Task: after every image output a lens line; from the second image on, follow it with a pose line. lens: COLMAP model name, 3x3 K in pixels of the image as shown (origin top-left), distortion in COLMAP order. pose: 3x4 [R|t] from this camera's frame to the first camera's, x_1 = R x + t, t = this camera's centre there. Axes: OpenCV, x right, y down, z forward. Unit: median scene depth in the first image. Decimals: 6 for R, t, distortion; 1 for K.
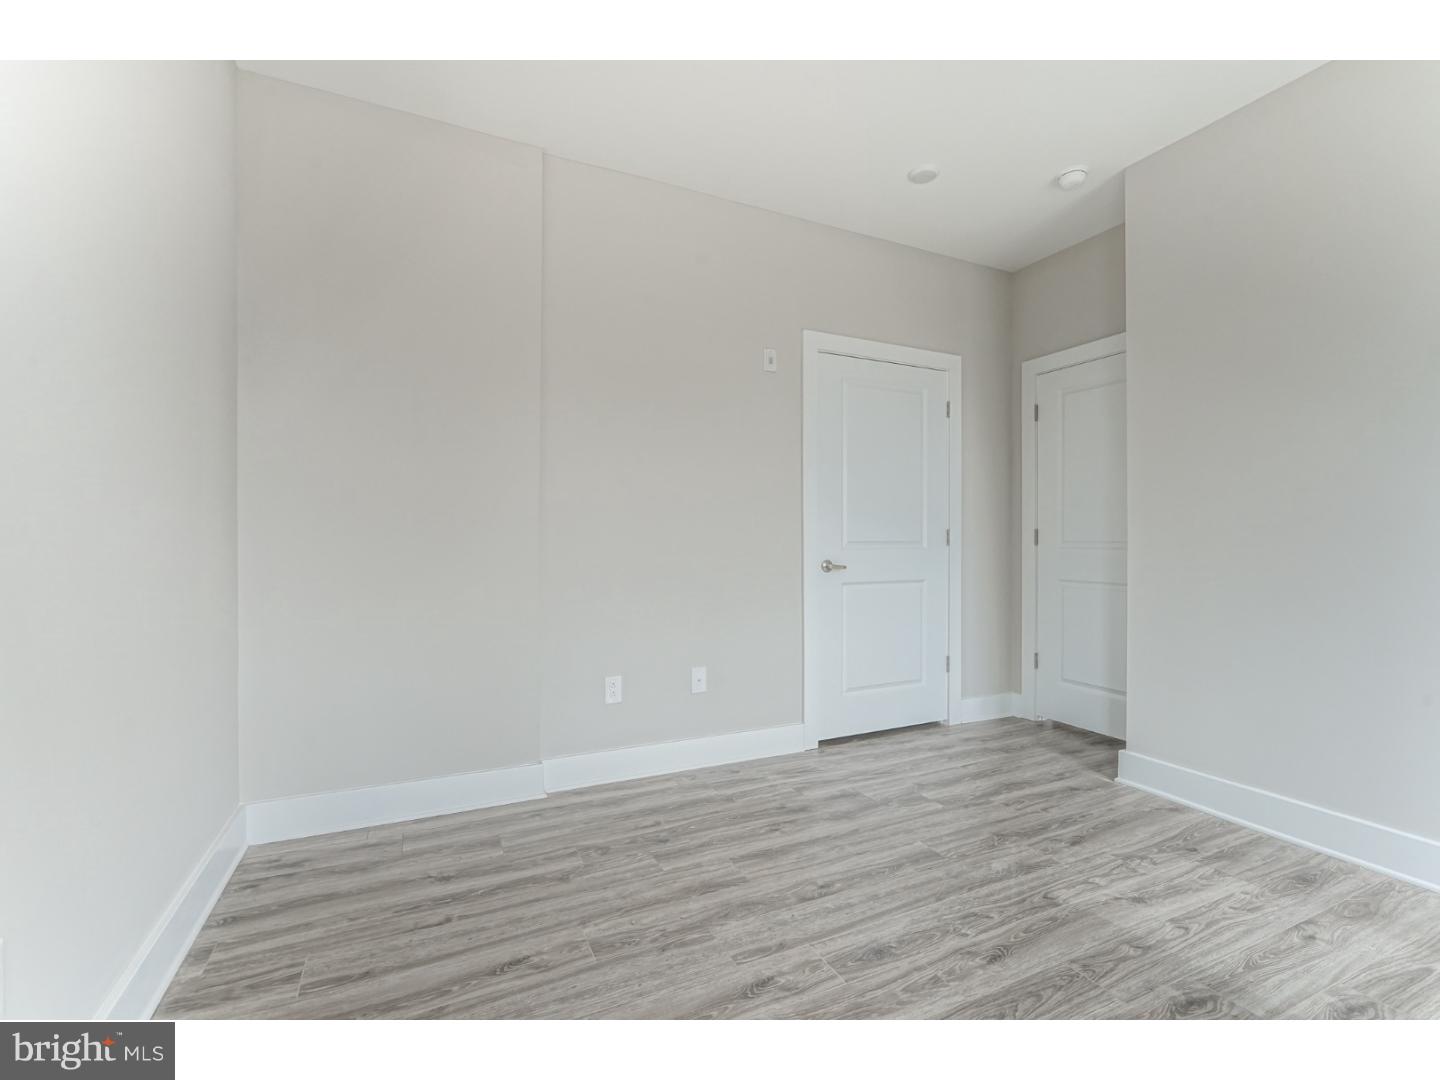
lens RADIAL K [[651.9, 0, 720.0], [0, 651.9, 540.0], [0, 0, 1]] dist [0.003123, 0.000434]
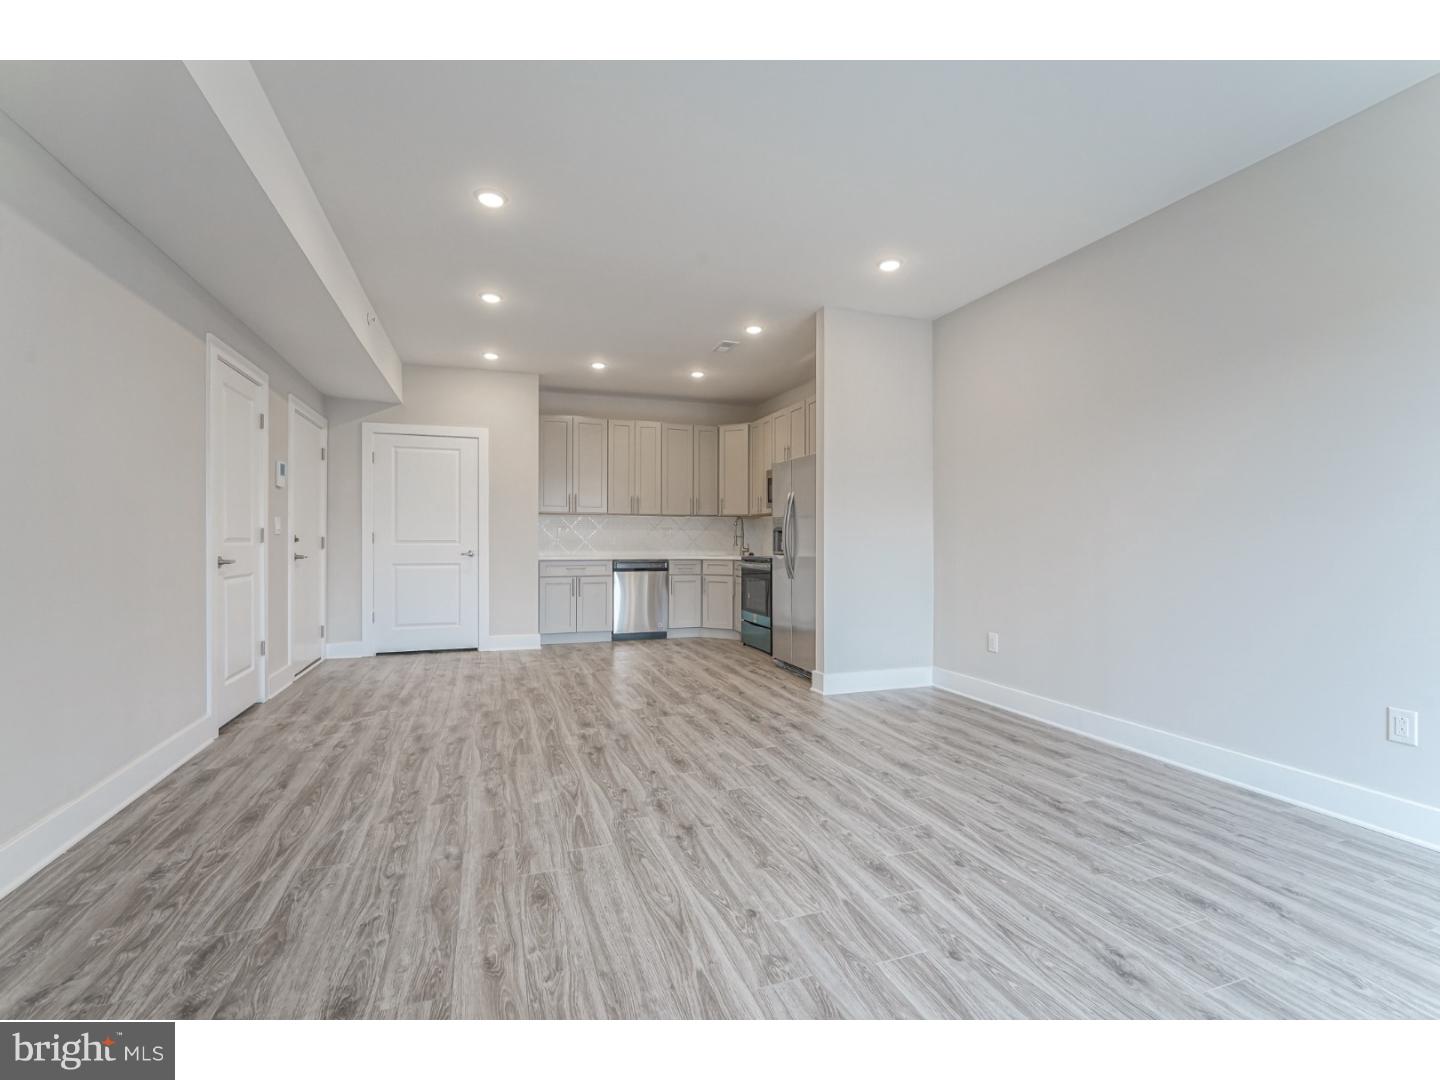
lens RADIAL K [[651.8, 0, 720.0], [0, 651.8, 540.0], [0, 0, 1]] dist [-0.003171, 0.000075]
pose [[0.093690, 0.001138, 0.995601, -0.291842], [-0.005318, 0.999986, -0.000642, 0.000032], [-0.995587, -0.005235, 0.093695, 0.029565]]
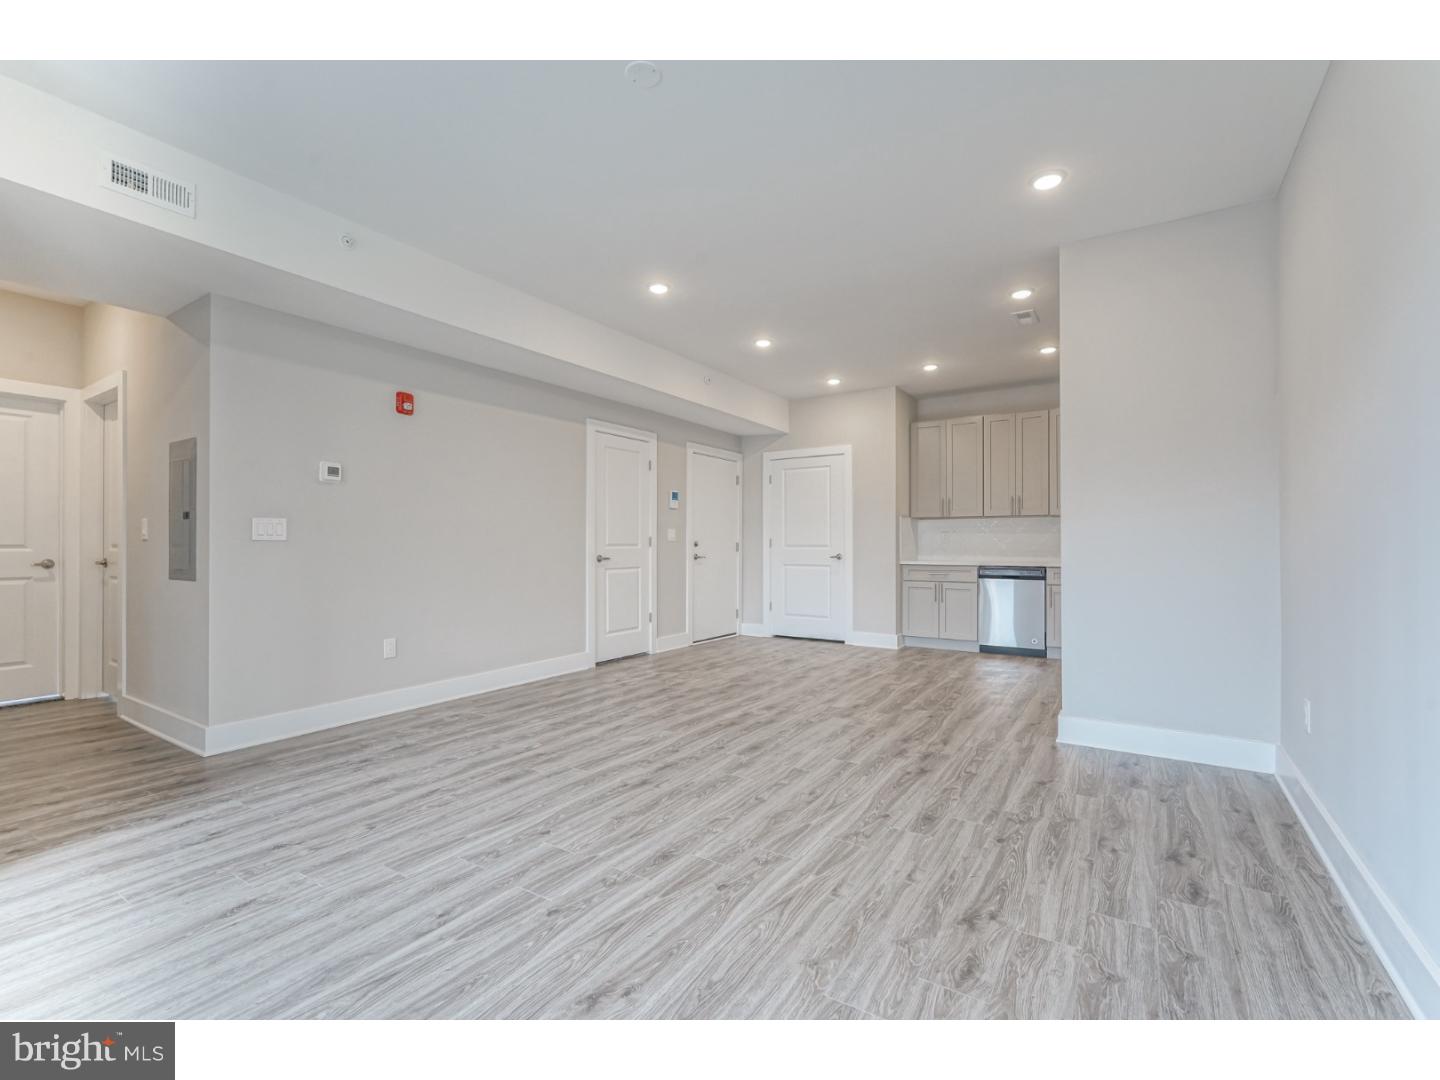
lens RADIAL K [[651.8, 0, 720.0], [0, 651.8, 540.0], [0, 0, 1]] dist [-0.003171, 0.000075]
pose [[0.848615, 0.004859, 0.528988, -0.168188], [-0.002500, 0.999983, -0.005174, -0.000392], [-0.529005, 0.003069, 0.848613, -0.222033]]
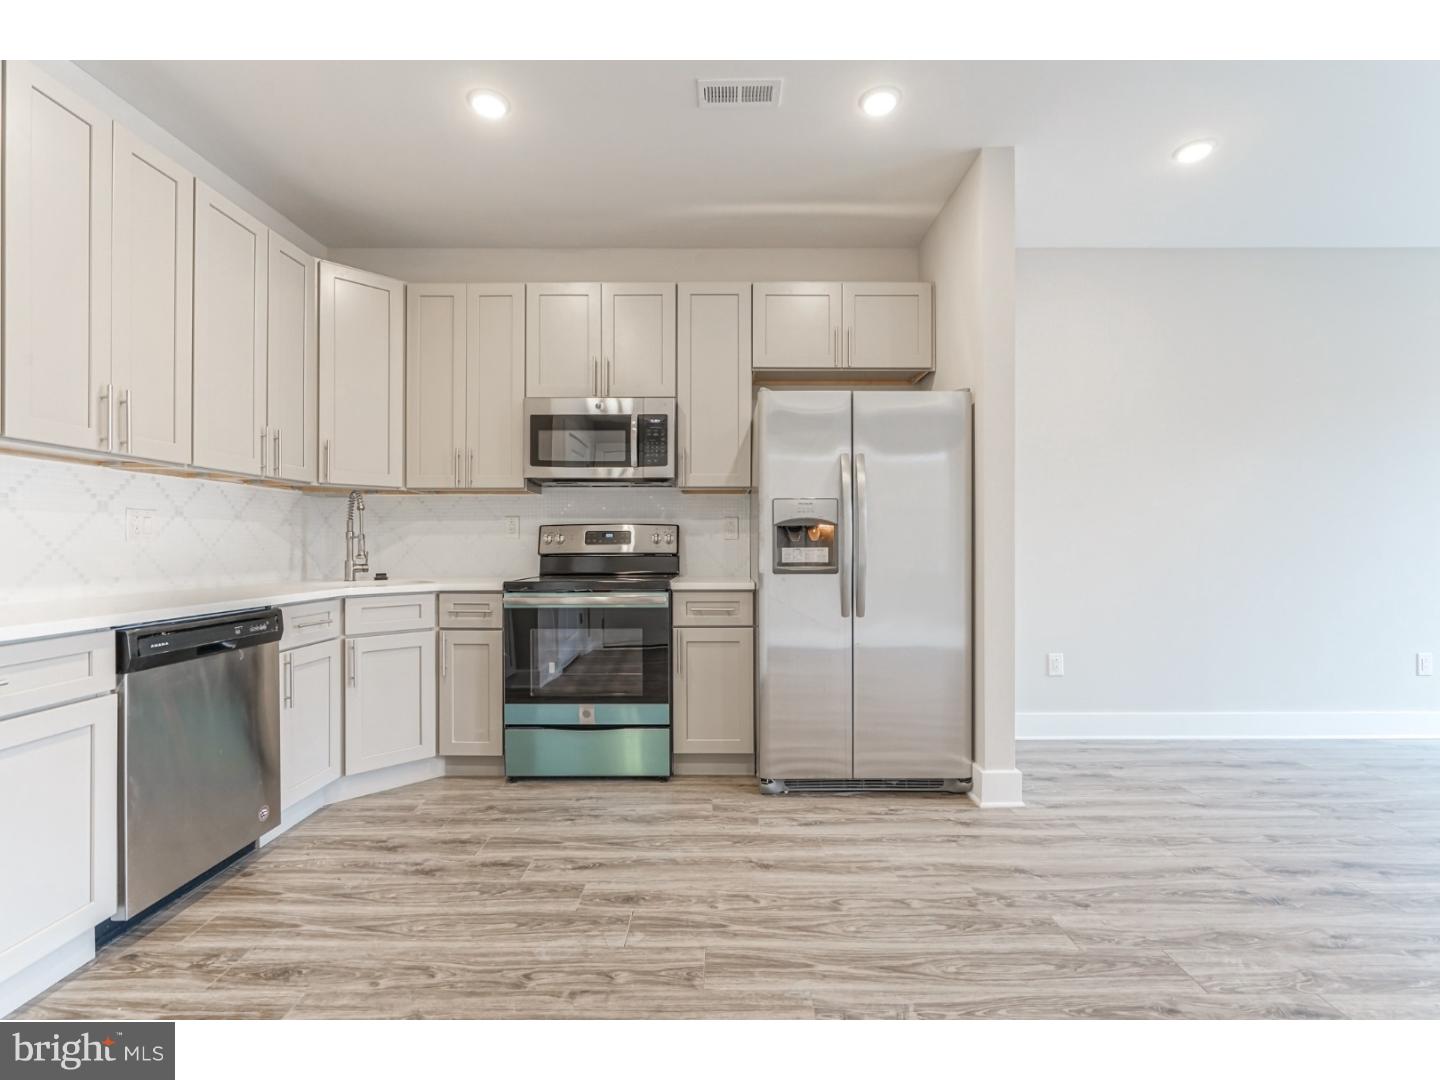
lens RADIAL K [[647.8, 0, 720.0], [0, 647.8, 540.0], [0, 0, 1]] dist [0.000479, 0.000357]
pose [[-0.905275, 0.002400, 0.424820, 0.202640], [0.001135, 0.999994, -0.003233, -0.001993], [-0.424825, -0.002445, -0.905272, 0.316199]]
